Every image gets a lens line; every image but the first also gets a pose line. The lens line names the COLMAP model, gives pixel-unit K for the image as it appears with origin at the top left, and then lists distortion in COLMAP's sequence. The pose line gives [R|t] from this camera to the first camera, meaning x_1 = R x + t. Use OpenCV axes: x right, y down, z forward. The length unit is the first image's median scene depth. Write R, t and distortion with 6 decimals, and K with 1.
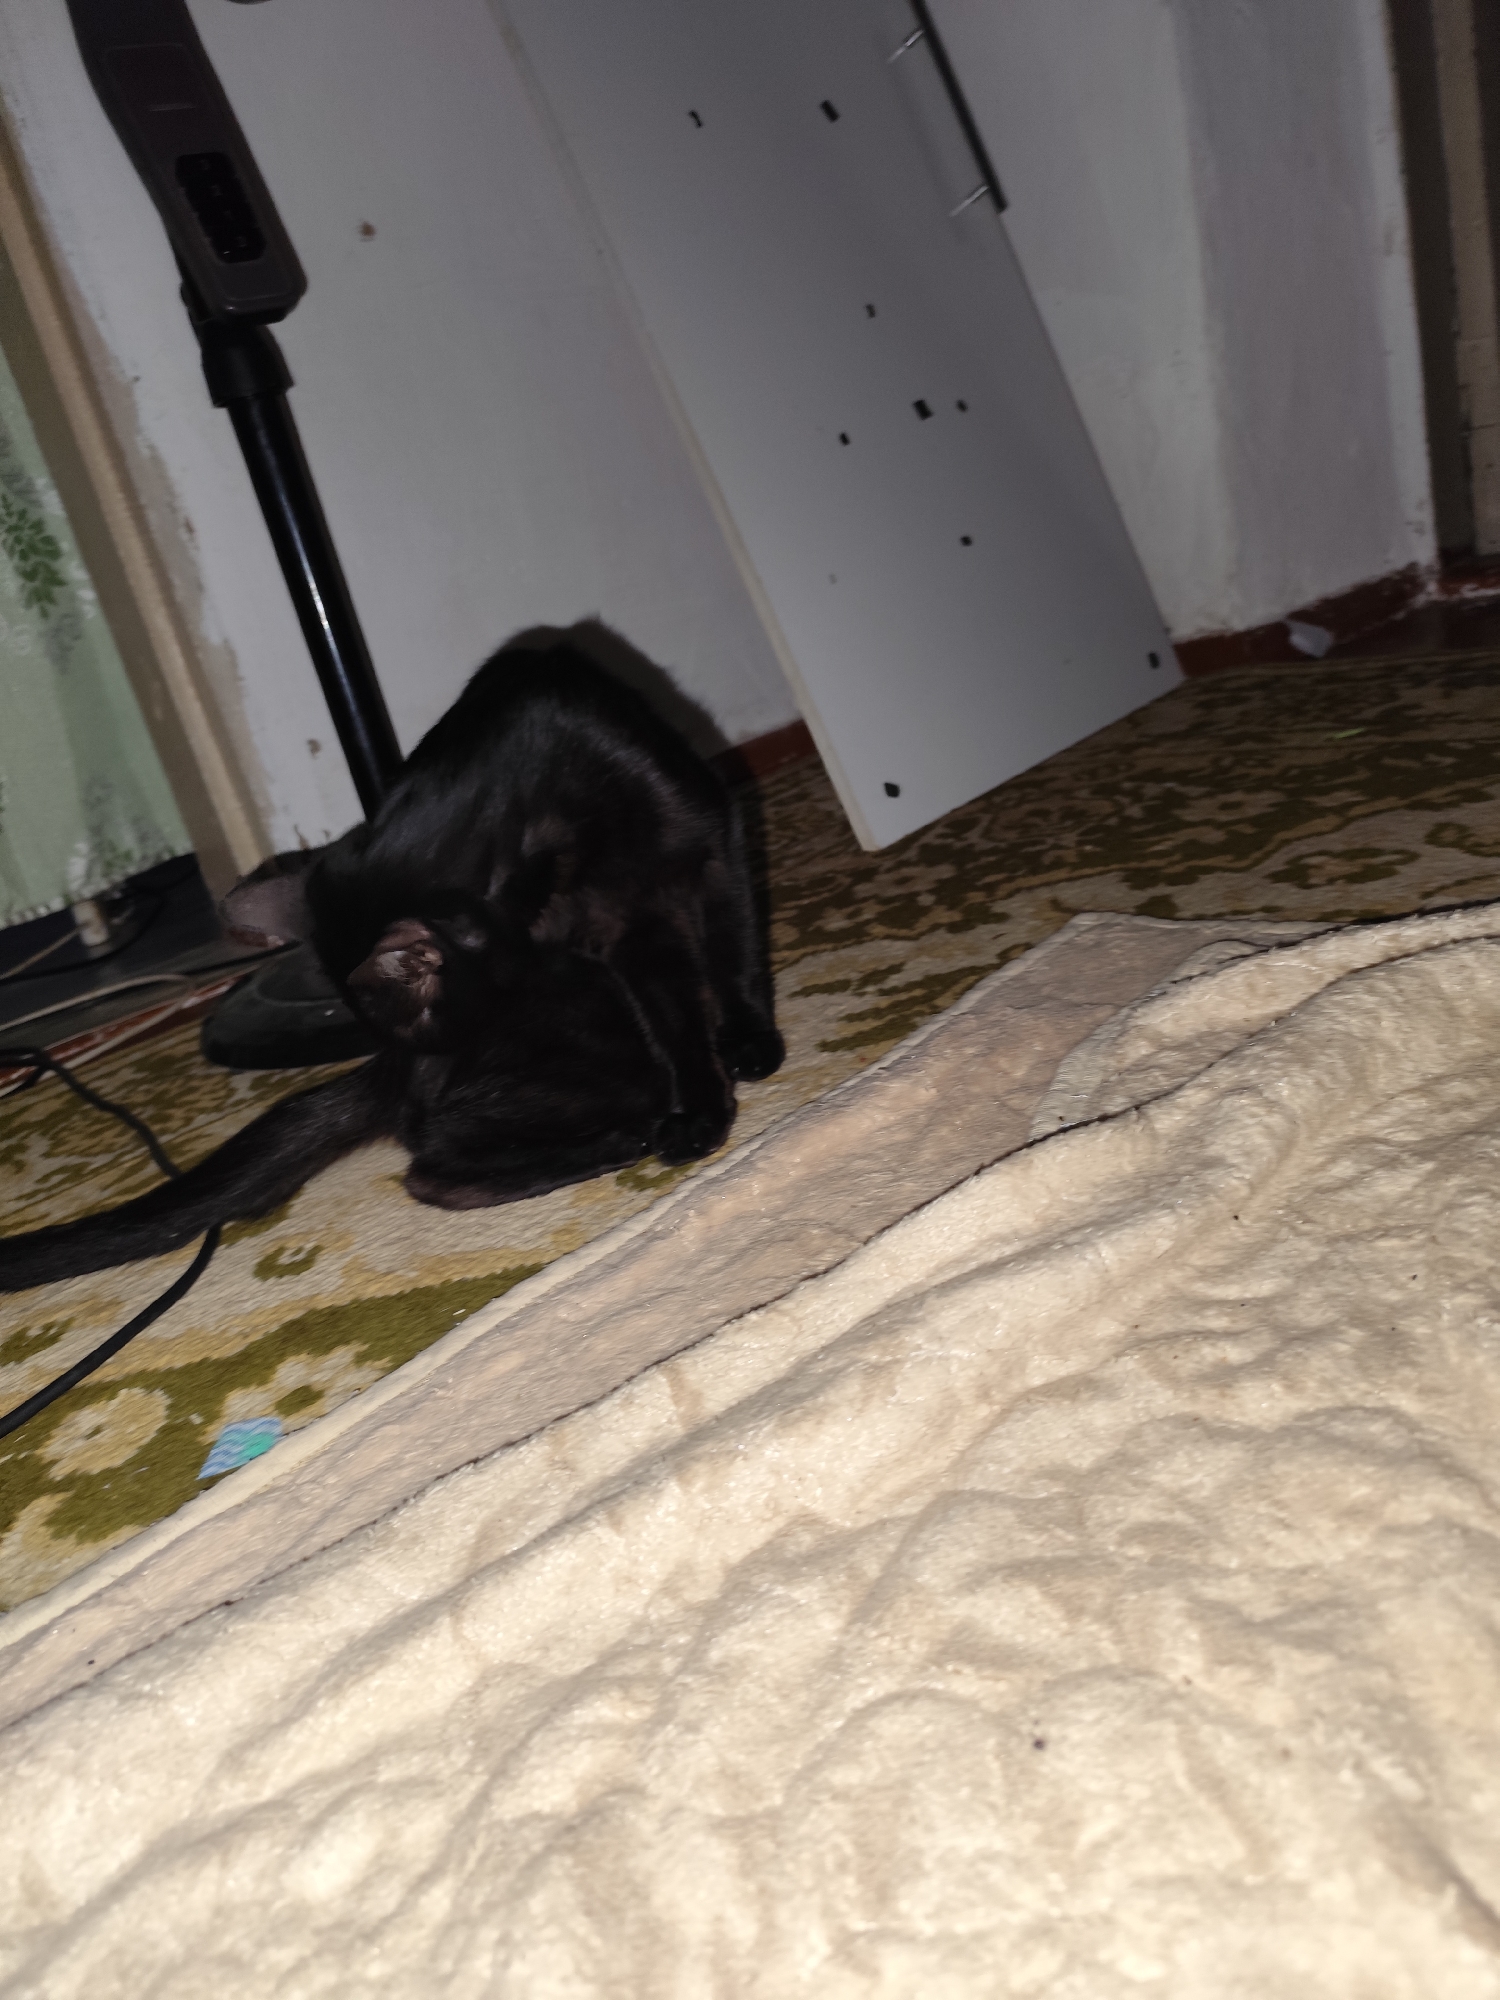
lens RADIAL K [[1462.8, 0, 750.0], [0, 1462.8, 1000.0], [0, 0, 1]] dist [0.005106, -0.028838]
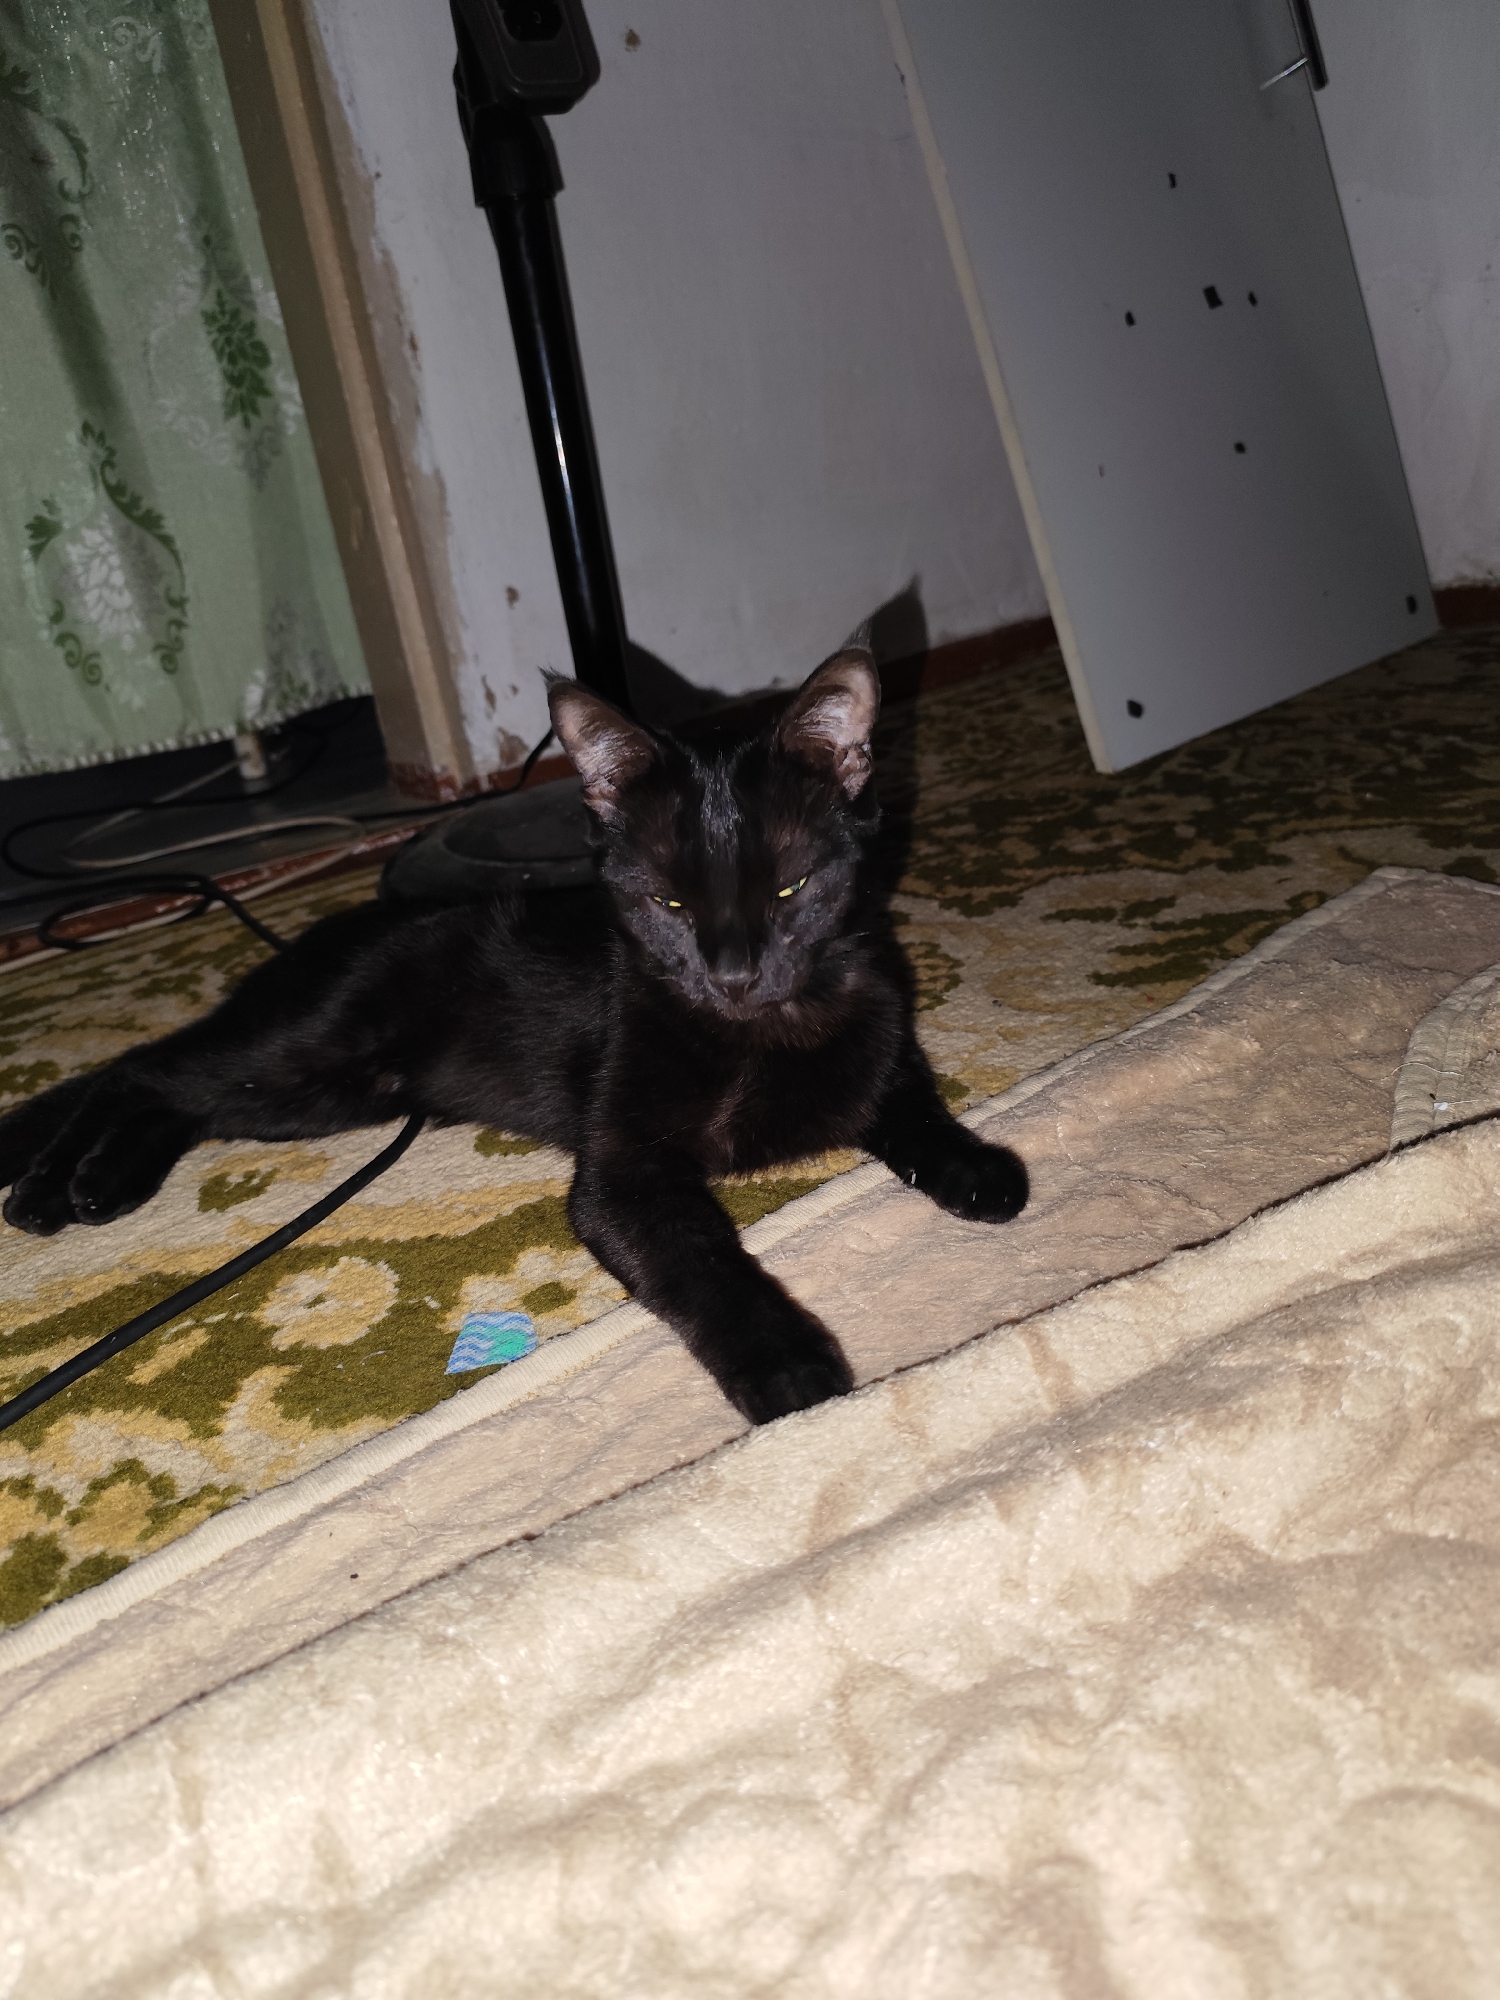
lens RADIAL K [[1462.8, 0, 750.0], [0, 1462.8, 1000.0], [0, 0, 1]] dist [0.005106, -0.028838]
pose [[0.991129, 0.124190, -0.047321, -0.137095], [-0.121126, 0.990642, 0.062902, 0.016506], [0.054690, -0.056612, 0.996897, 0.098139]]
